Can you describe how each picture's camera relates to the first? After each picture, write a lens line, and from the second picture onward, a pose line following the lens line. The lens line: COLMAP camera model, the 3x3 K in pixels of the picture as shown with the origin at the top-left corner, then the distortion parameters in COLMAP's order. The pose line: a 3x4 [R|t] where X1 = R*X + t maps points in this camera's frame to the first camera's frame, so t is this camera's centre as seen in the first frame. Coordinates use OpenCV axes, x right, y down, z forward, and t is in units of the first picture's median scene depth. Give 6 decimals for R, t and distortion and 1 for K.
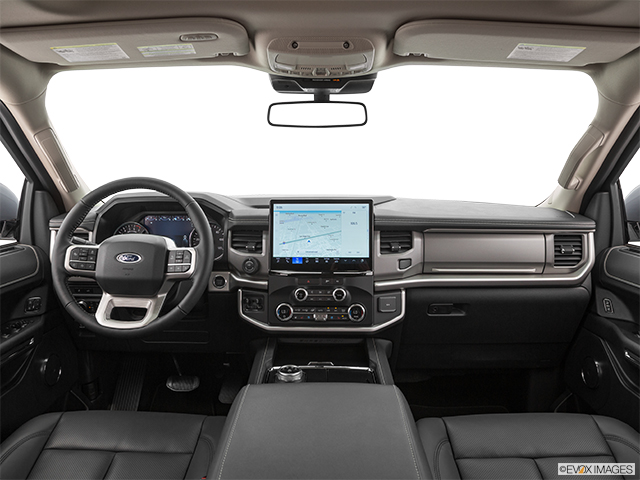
lens RADIAL K [[494.6, 0, 320.0], [0, 494.6, 240.0], [0, 0, 1]] dist [-0.141125, 0.070667]
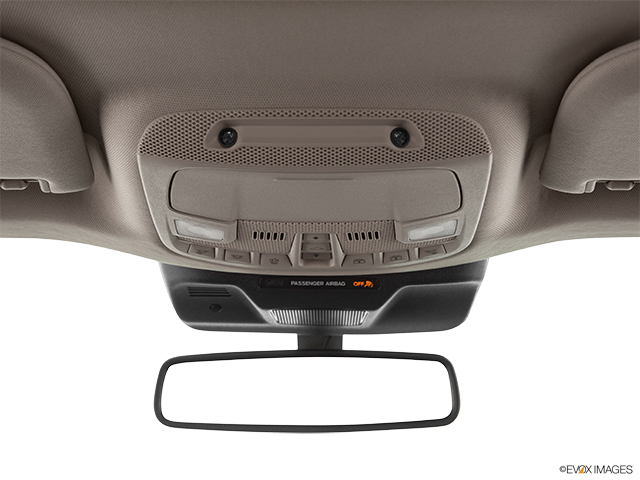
lens RADIAL K [[897.4, 0, 320.0], [0, 897.4, 240.0], [0, 0, 1]] dist [0.006962, 0.008572]
pose [[0.999990, 0.002912, -0.003329, 0.006270], [-0.004102, 0.891989, -0.452038, -0.082464], [0.001654, 0.452047, 0.891993, 0.462555]]
